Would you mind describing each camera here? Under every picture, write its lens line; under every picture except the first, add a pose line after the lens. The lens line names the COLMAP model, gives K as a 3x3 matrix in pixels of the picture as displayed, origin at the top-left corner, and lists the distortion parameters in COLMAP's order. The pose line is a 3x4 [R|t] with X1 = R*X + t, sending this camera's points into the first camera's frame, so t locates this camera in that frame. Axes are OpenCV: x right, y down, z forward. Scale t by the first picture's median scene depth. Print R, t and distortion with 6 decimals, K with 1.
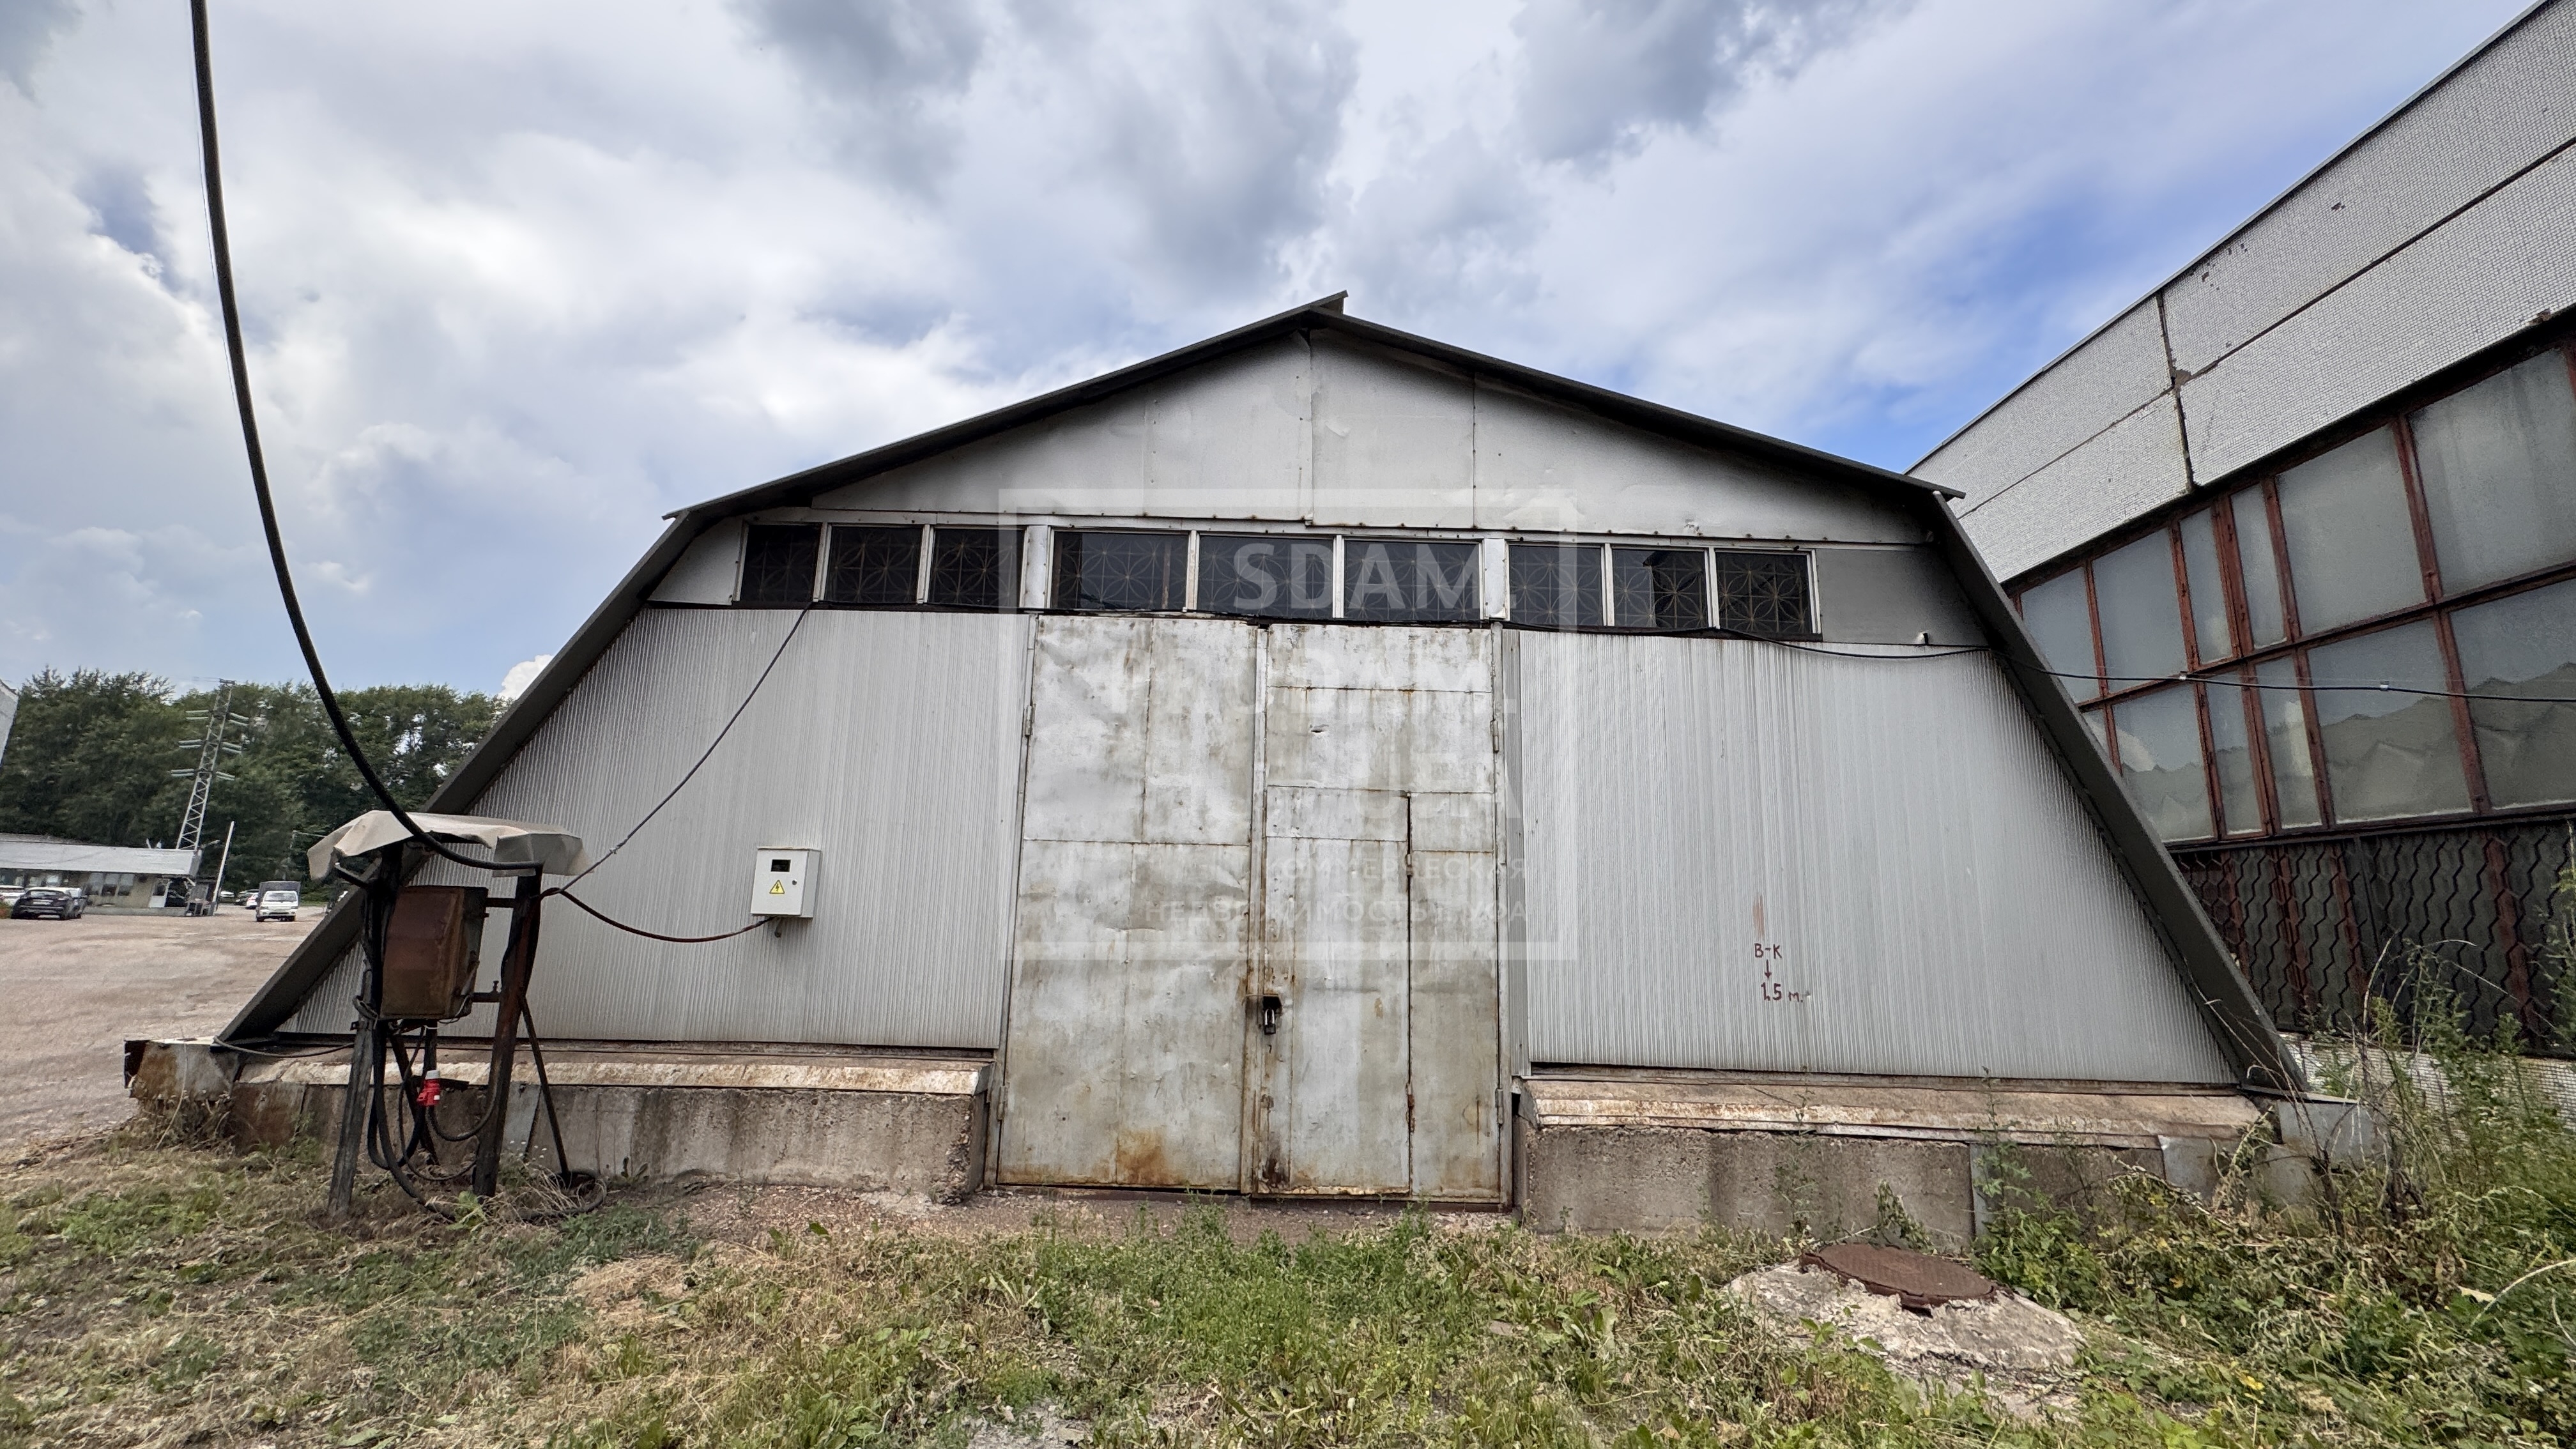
lens RADIAL K [[1036.1, 0, 1279.2], [0, 1036.1, 711.9], [0, 0, 1]] dist [-0.000113, -0.000071]
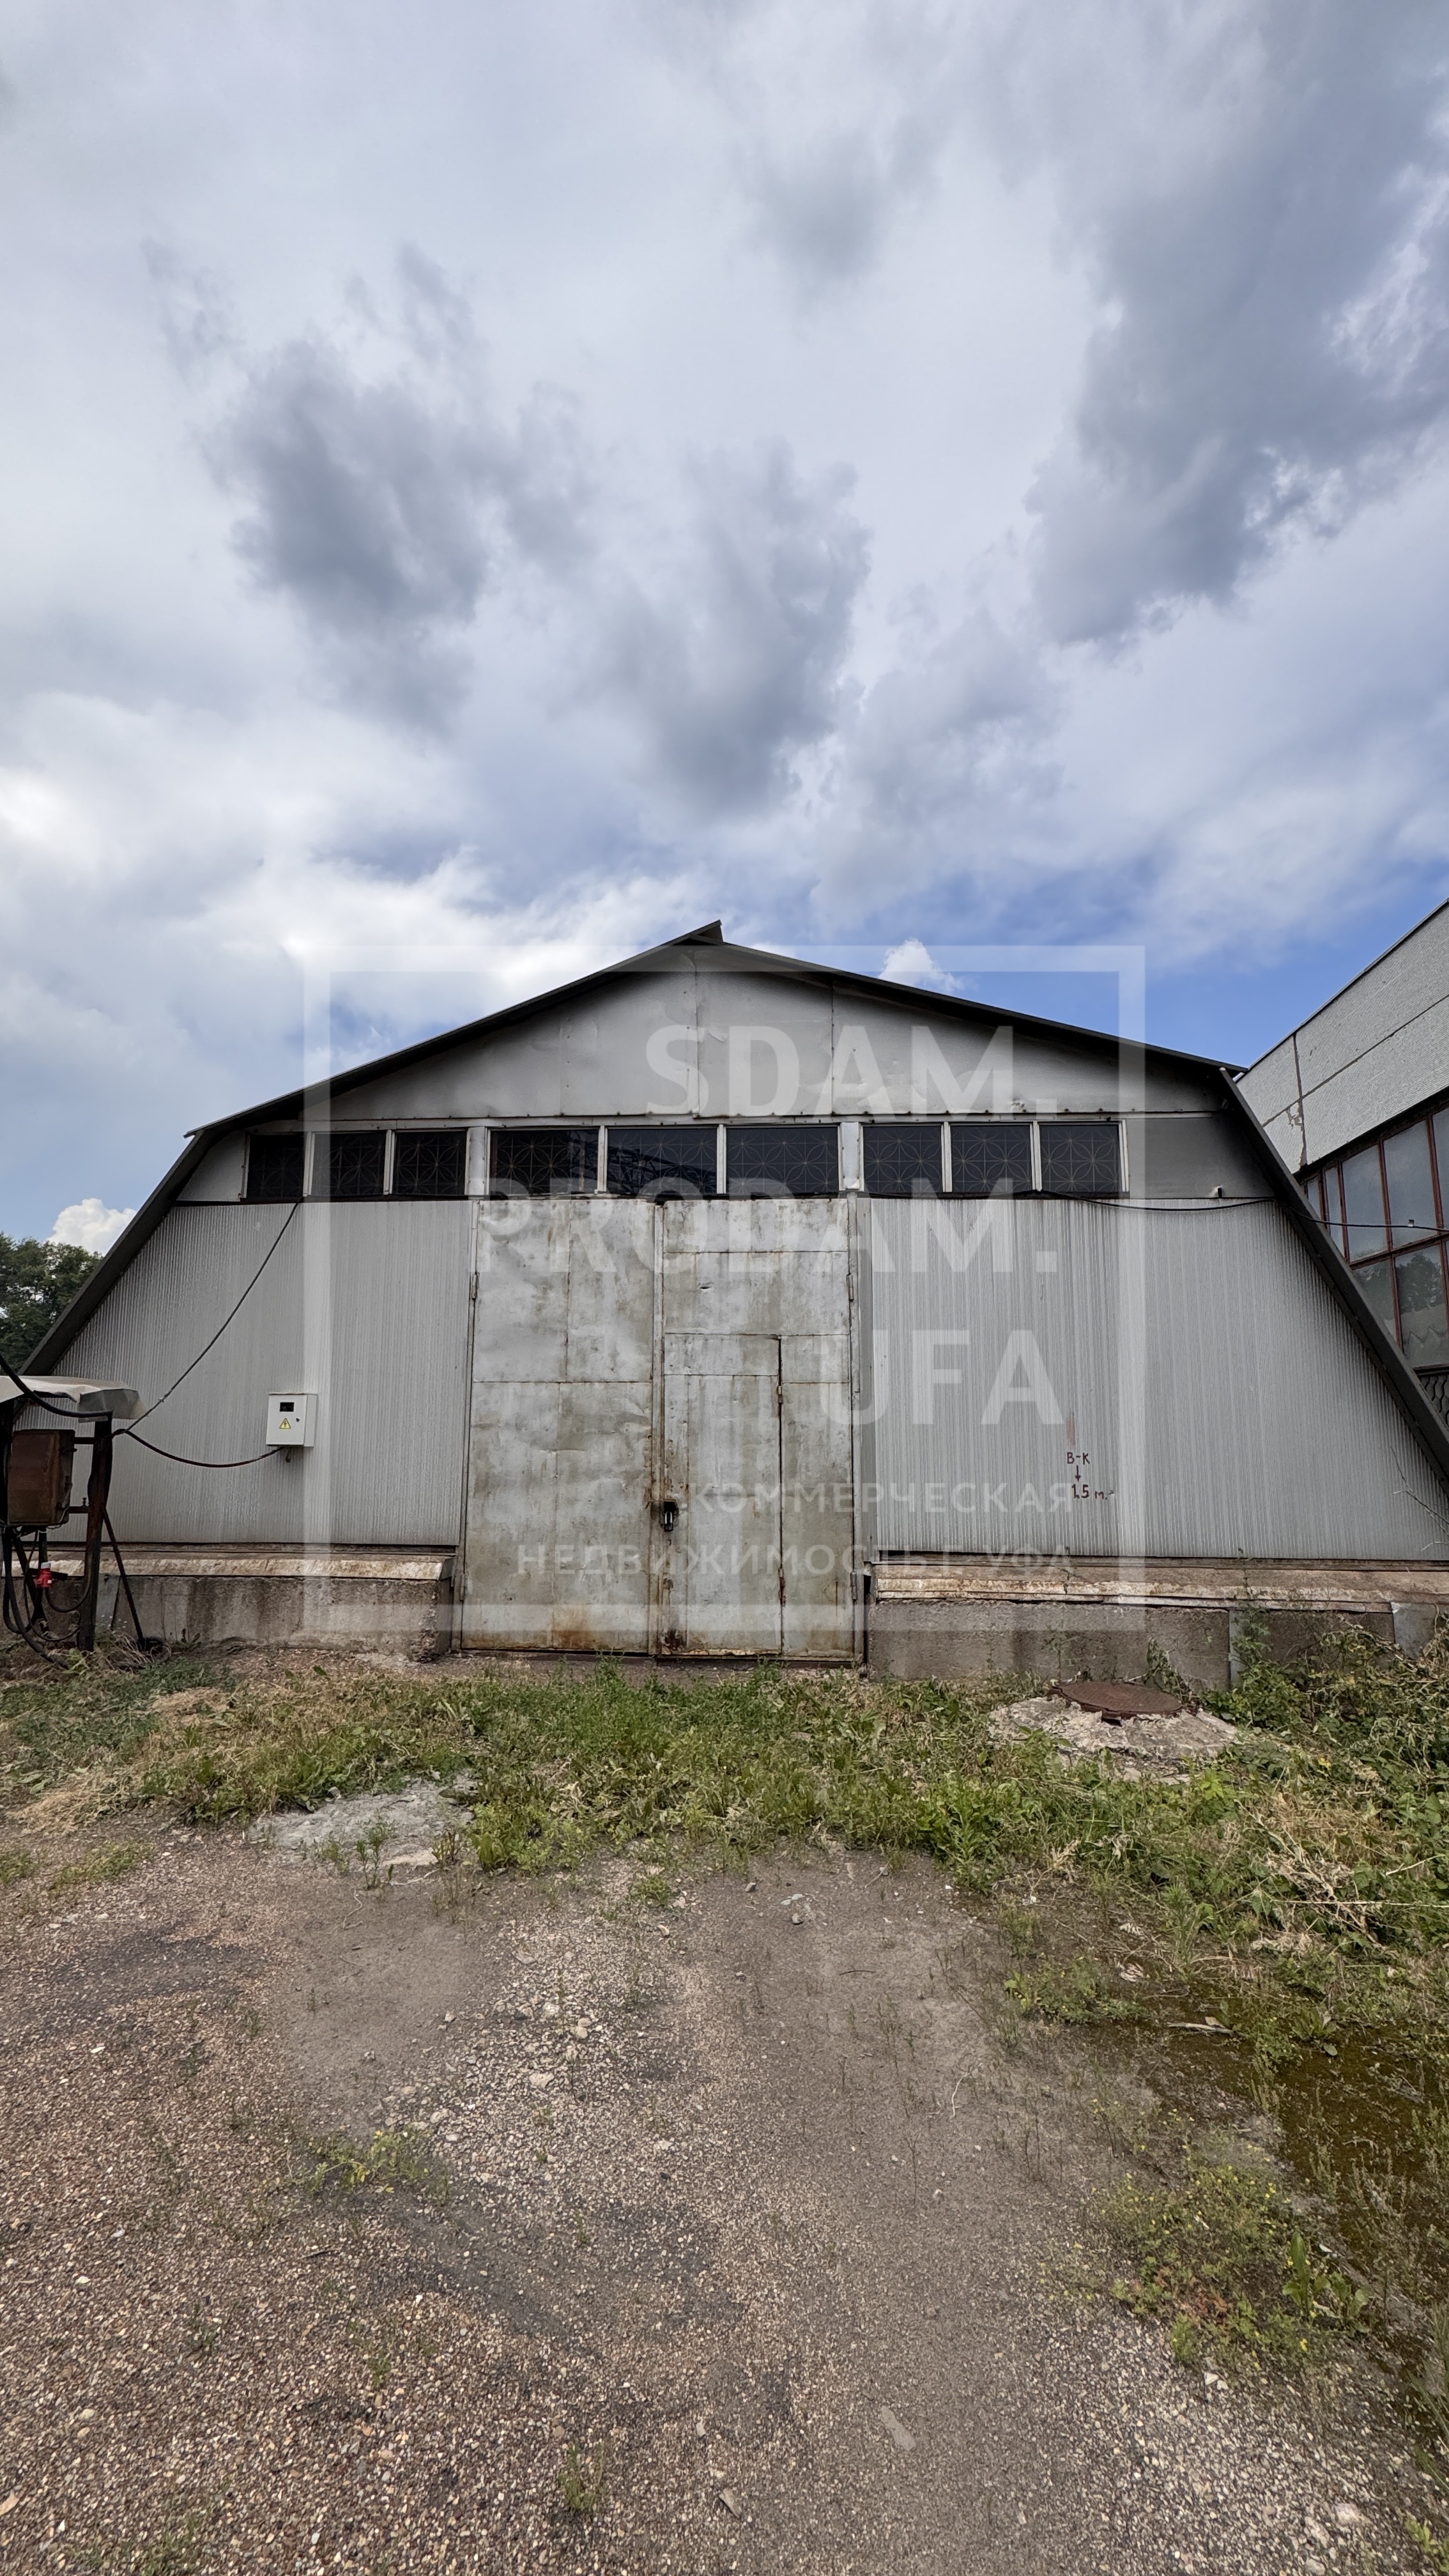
lens RADIAL K [[1036.1, 0, 719.5], [0, 1036.1, 1272.1], [0, 0, 1]] dist [-0.000113, -0.000071]
pose [[0.996856, -0.032221, -0.072381, 0.151749], [0.035110, 0.998622, 0.039007, -0.049671], [0.071024, -0.041426, 0.996614, -0.234930]]
